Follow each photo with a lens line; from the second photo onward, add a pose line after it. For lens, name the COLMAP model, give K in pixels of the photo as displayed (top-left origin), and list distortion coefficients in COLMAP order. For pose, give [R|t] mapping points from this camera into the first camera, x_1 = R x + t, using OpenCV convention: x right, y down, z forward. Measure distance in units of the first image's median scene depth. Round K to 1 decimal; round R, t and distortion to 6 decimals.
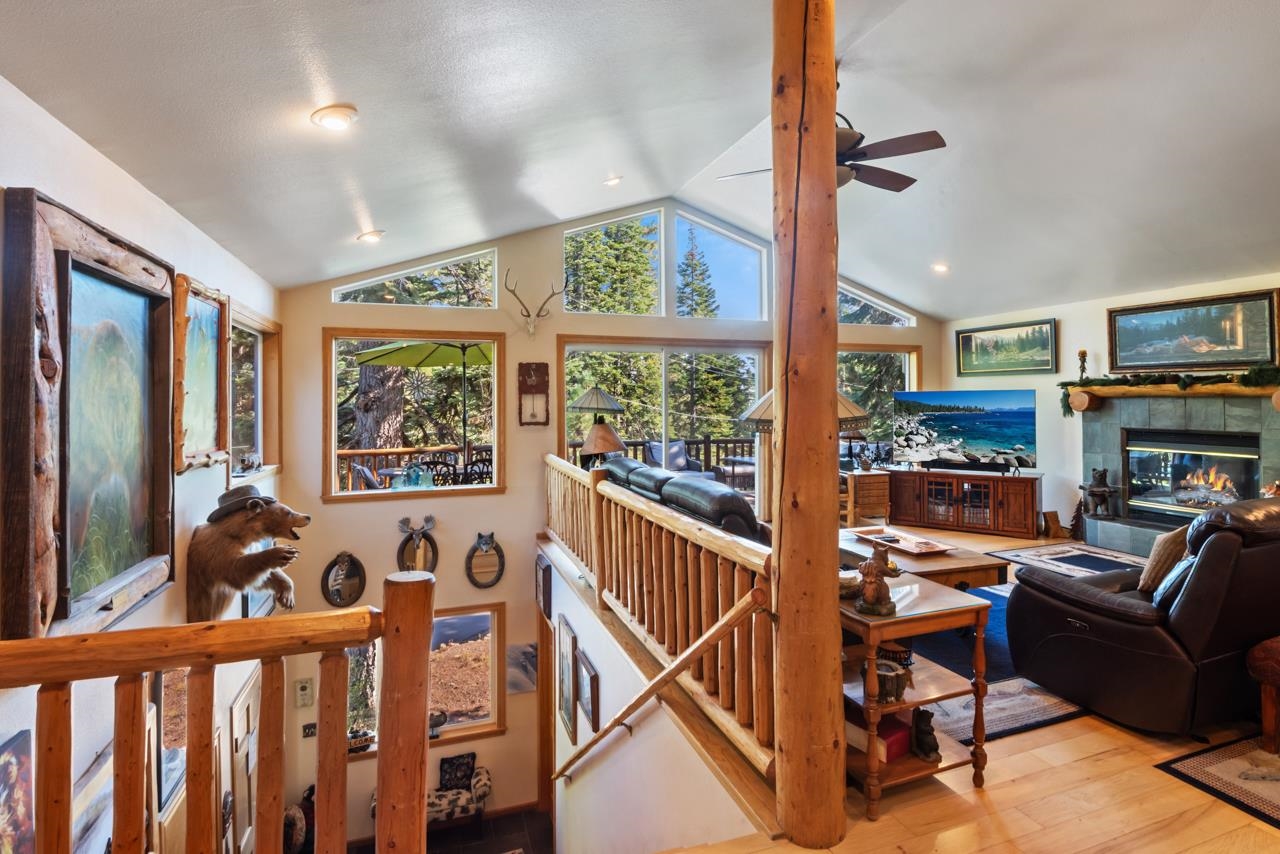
lens RADIAL K [[648.1, 0, 632.2], [0, 648.1, 392.3], [0, 0, 1]] dist [-0.027209, -0.005483]
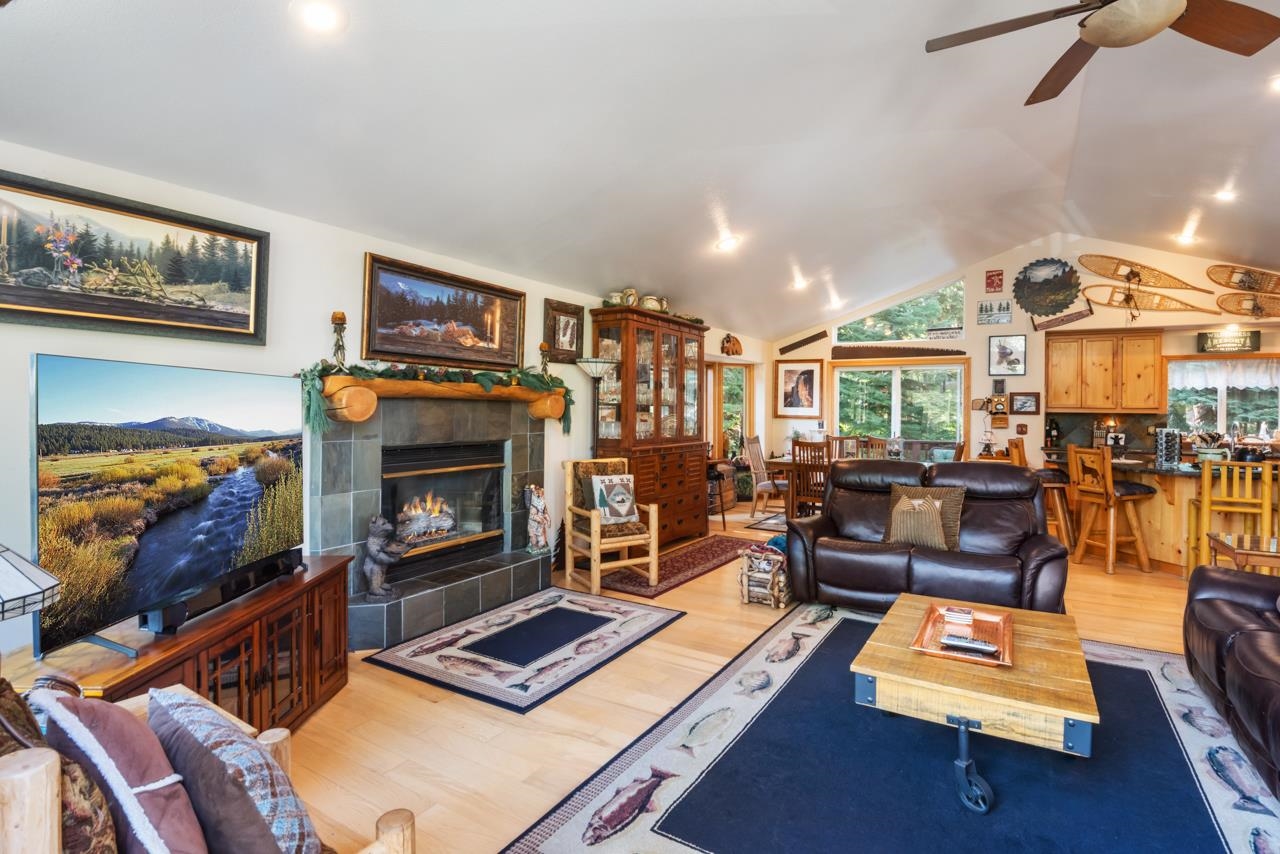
lens RADIAL K [[623.1, 0, 651.6], [0, 623.1, 408.7], [0, 0, 1]] dist [0.002068, -0.019656]
pose [[-0.651300, 0.001076, 0.758819, 0.110339], [-0.012771, 0.999842, -0.012380, 0.021010], [-0.758712, -0.017754, -0.651184, 1.114263]]
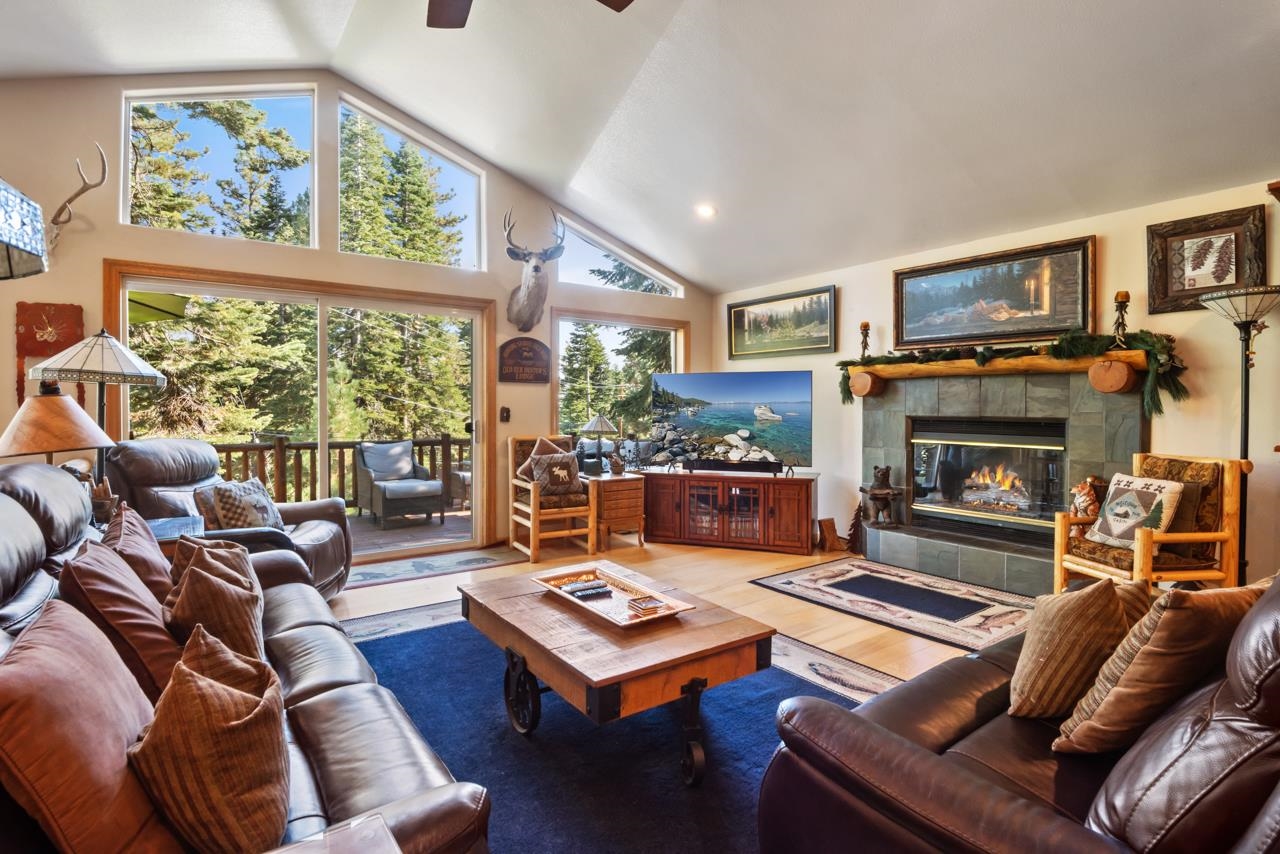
lens RADIAL K [[623.1, 0, 644.3], [0, 623.1, 415.6], [0, 0, 1]] dist [0.002068, -0.019656]
pose [[0.953672, 0.002386, 0.300840, 0.190250], [-0.010108, 0.999658, 0.024116, 0.036363], [-0.300679, -0.026040, 0.953370, 0.311982]]
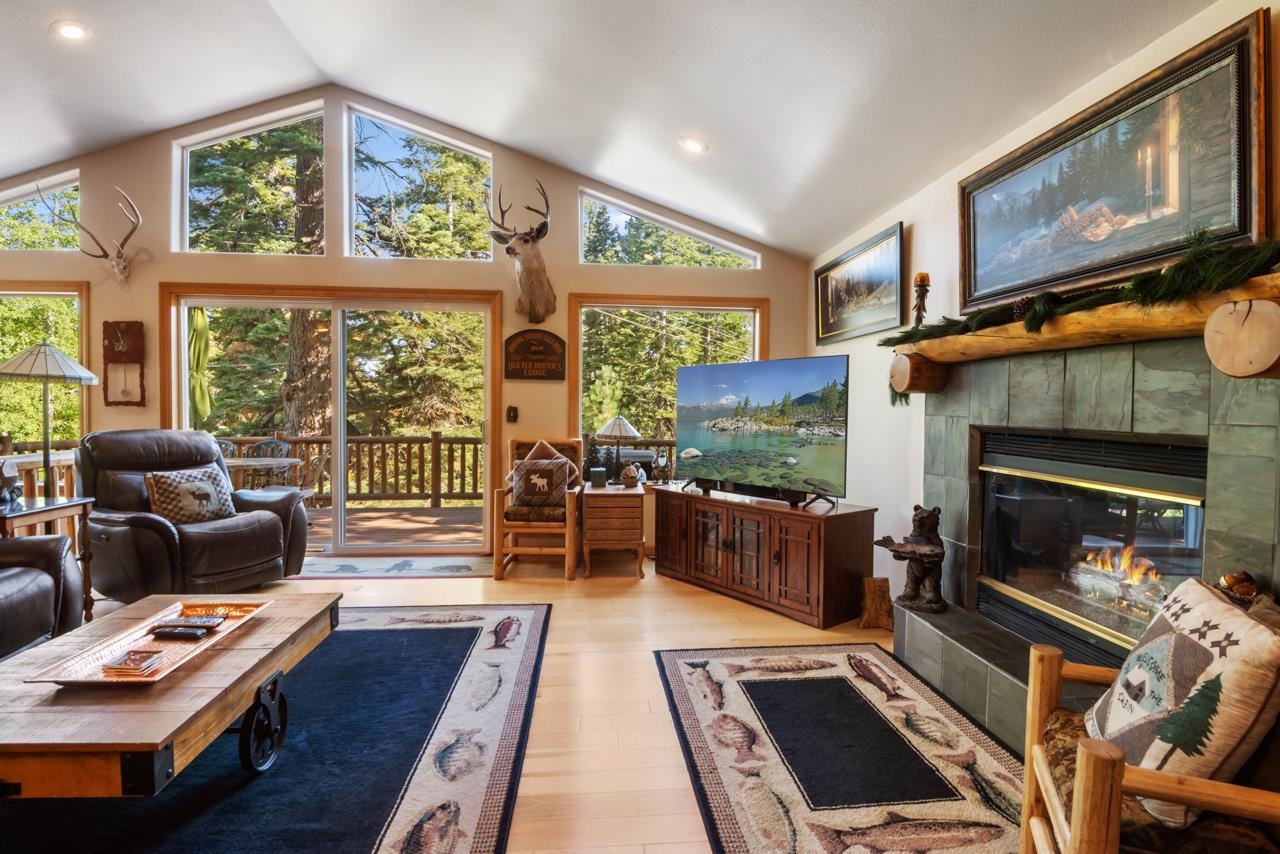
lens RADIAL K [[623.1, 0, 646.3], [0, 623.1, 426.4], [0, 0, 1]] dist [0.002068, -0.019656]
pose [[0.973365, 0.021824, -0.228221, 0.590120], [-0.011803, 0.998909, 0.045181, 0.035282], [0.228958, -0.041283, 0.972560, 0.446965]]
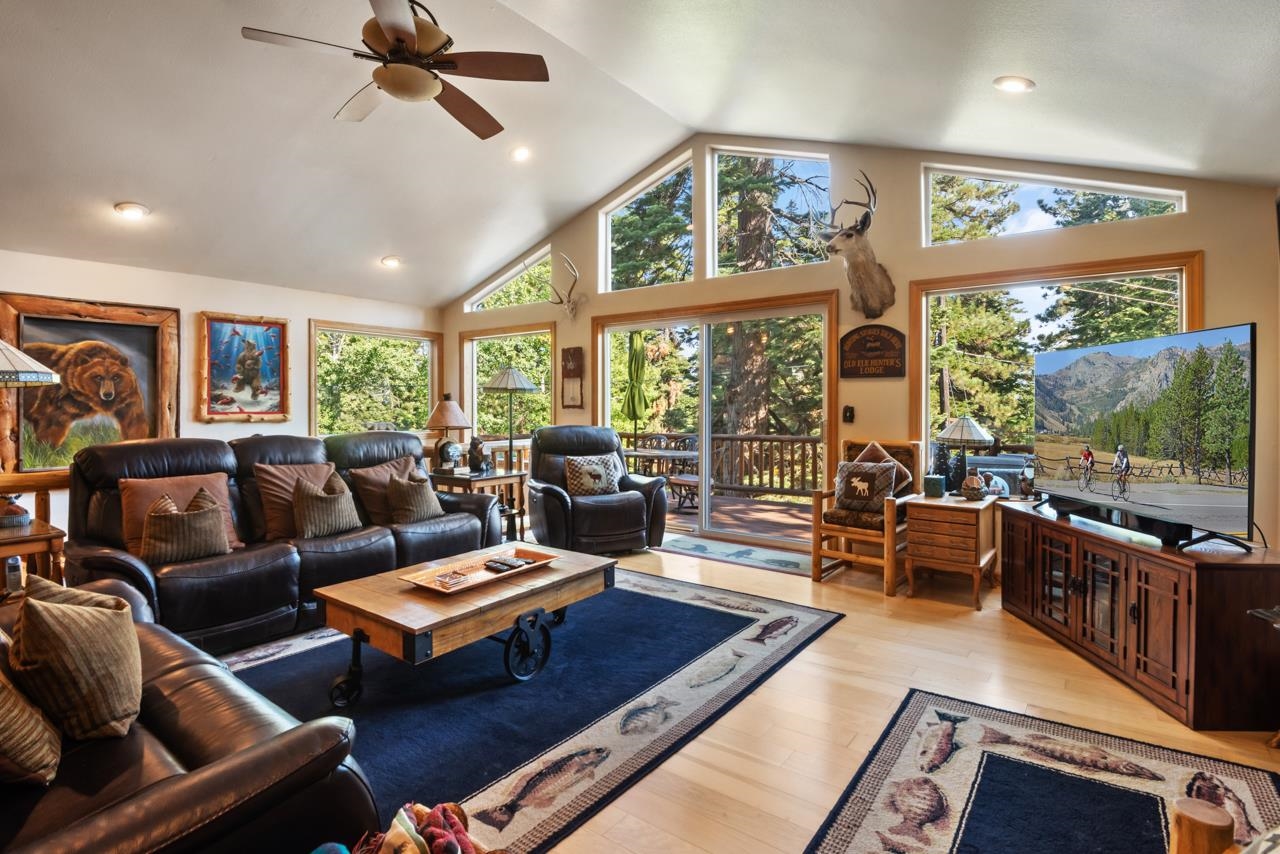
lens RADIAL K [[623.1, 0, 645.6], [0, 623.1, 410.0], [0, 0, 1]] dist [0.002068, -0.019656]
pose [[0.572352, 0.010572, -0.819940, 0.722830], [0.007369, 0.999810, 0.018035, 0.036442], [0.819975, -0.016365, 0.572165, 0.529020]]
